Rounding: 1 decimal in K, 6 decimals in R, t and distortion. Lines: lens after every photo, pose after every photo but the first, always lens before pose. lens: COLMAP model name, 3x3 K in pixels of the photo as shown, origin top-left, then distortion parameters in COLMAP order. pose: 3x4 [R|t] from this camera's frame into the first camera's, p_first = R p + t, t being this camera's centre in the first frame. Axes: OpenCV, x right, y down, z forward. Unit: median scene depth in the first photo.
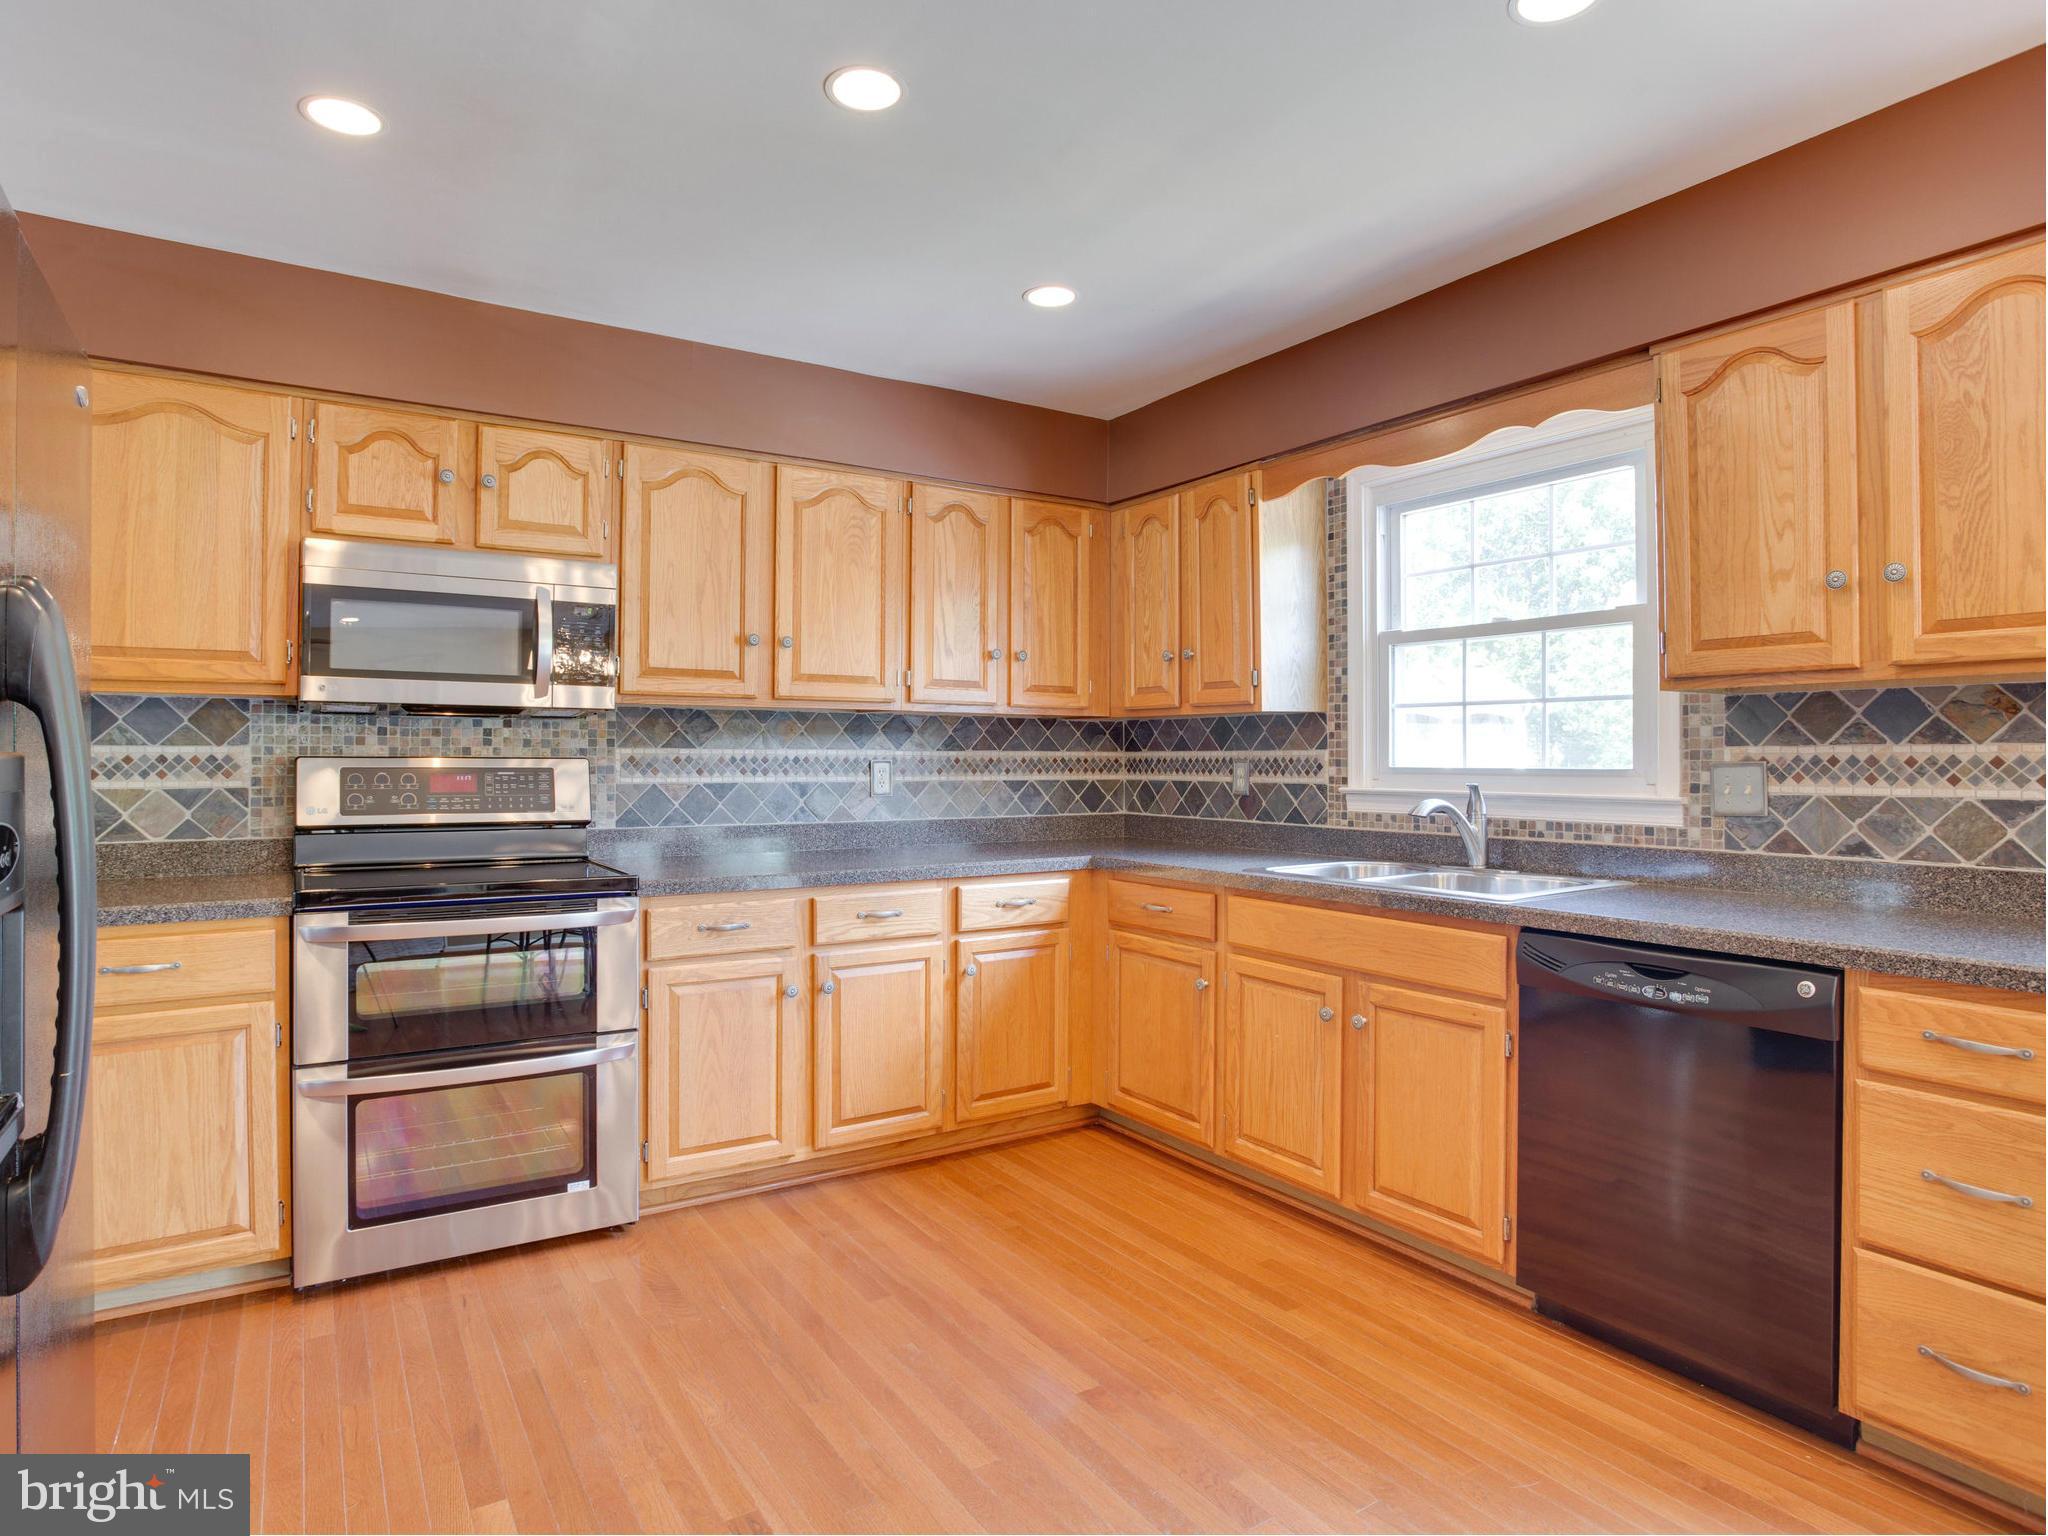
lens RADIAL K [[1132.4, 0, 1052.2], [0, 1132.4, 759.7], [0, 0, 1]] dist [-0.078891, 0.034696]
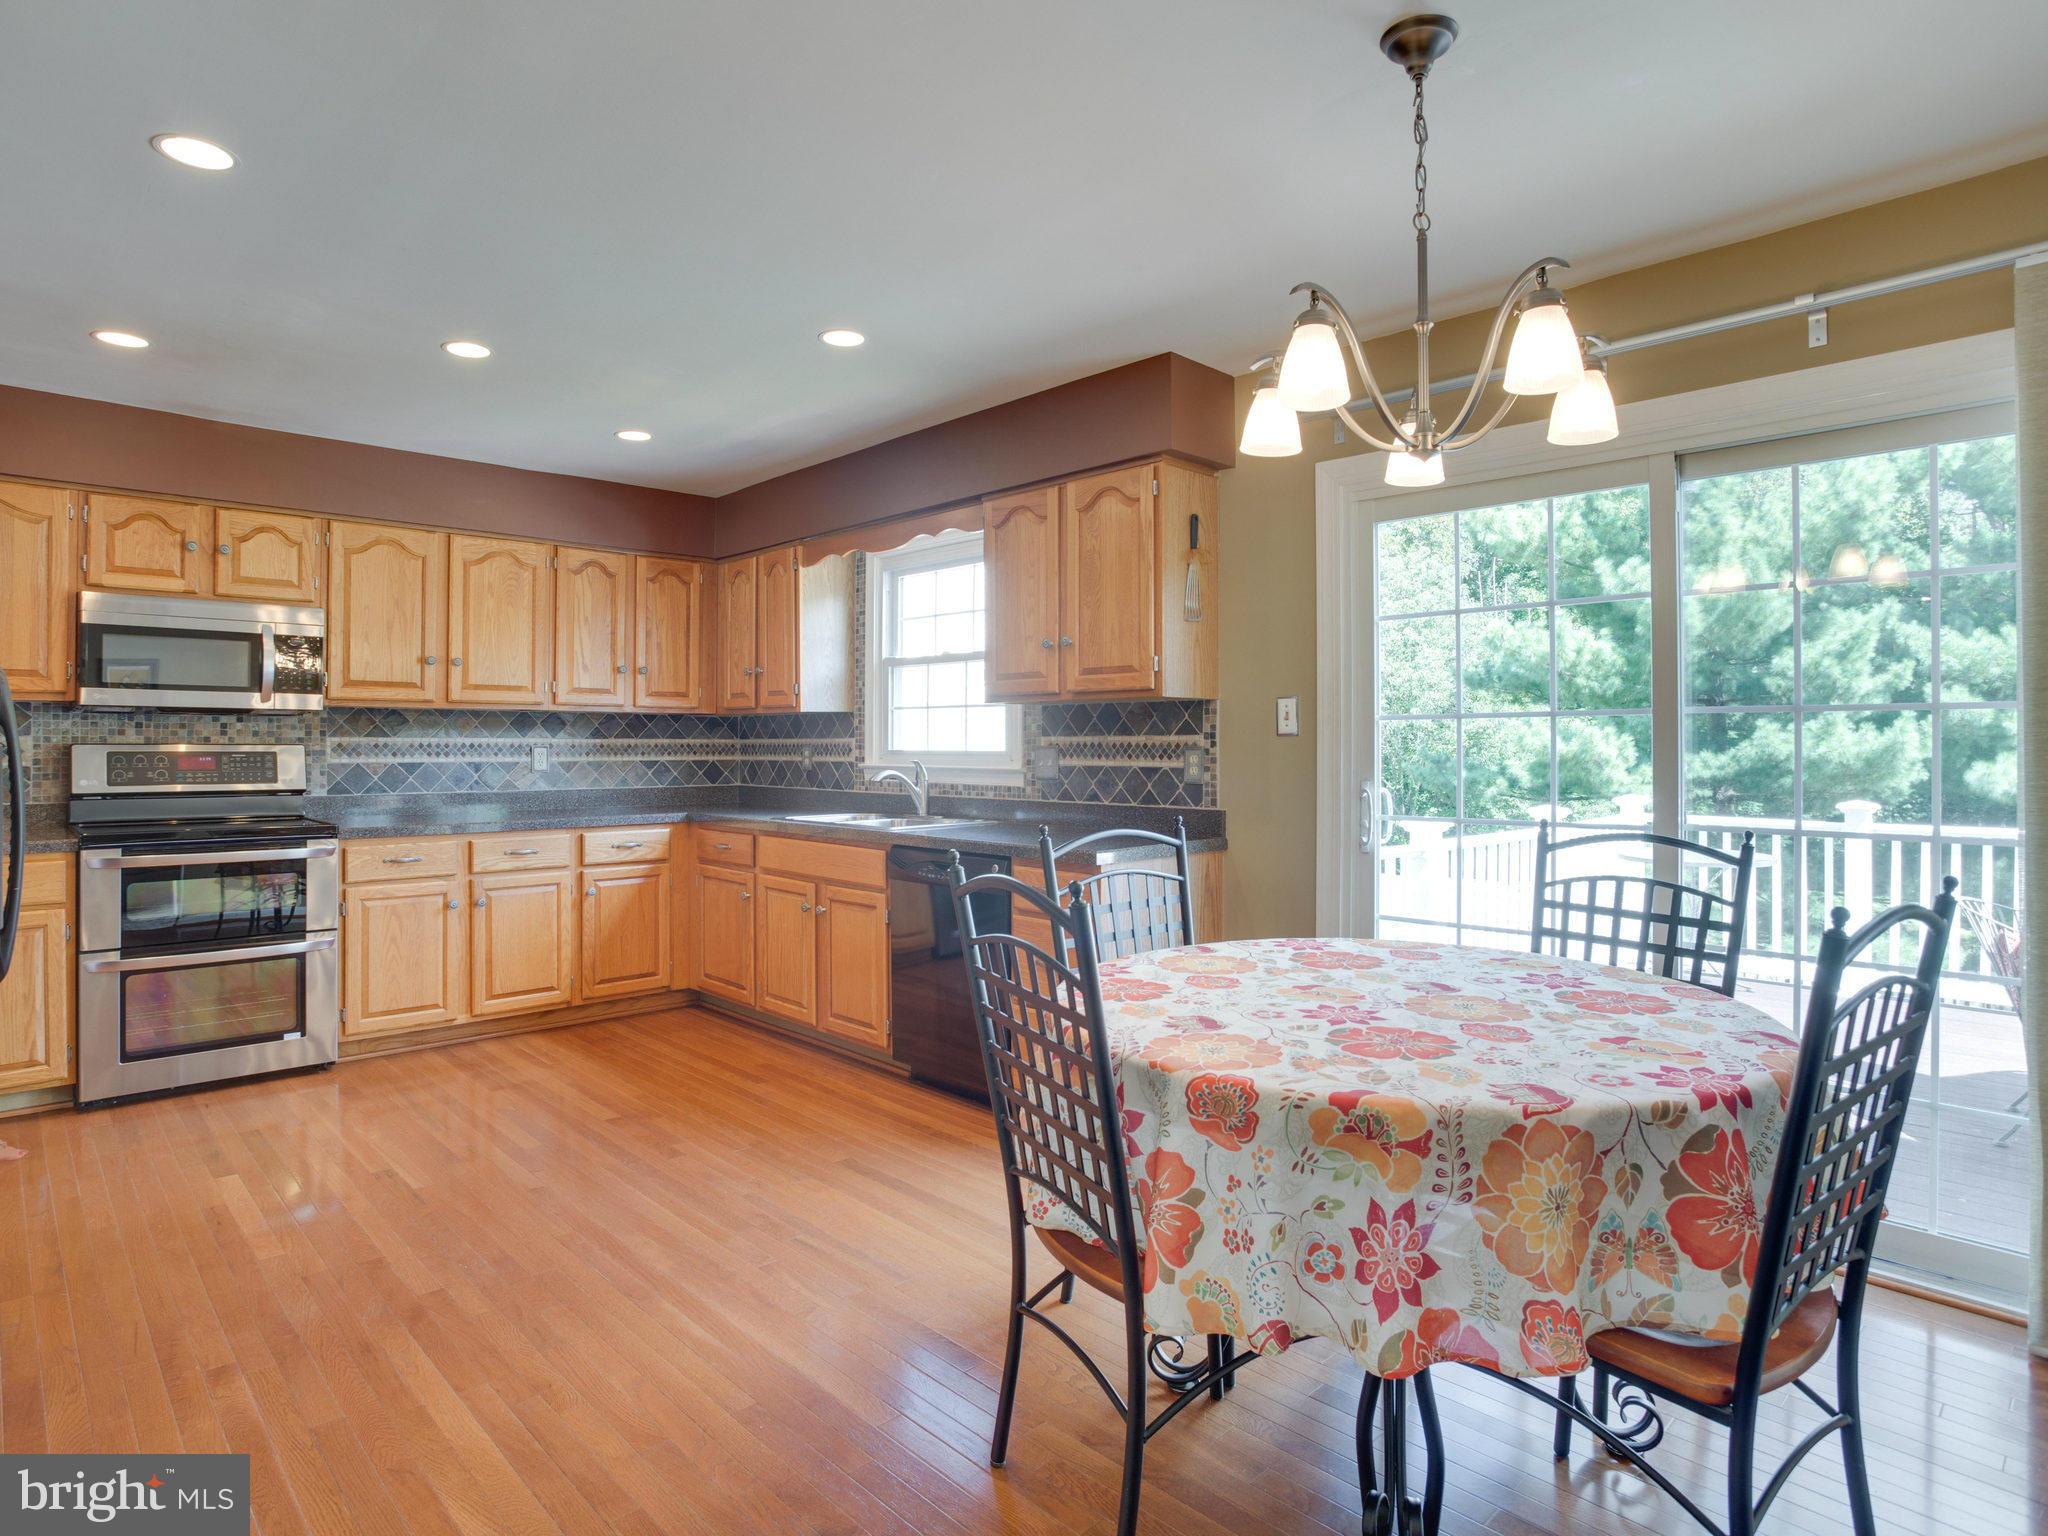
lens RADIAL K [[1114.5, 0, 1027.7], [0, 1114.5, 744.9], [0, 0, 1]] dist [-0.063123, 0.028625]
pose [[0.985000, -0.001346, 0.172550, 0.246532], [0.001299, 0.999999, 0.000388, -0.000362], [-0.172551, -0.000158, 0.985001, -0.508039]]
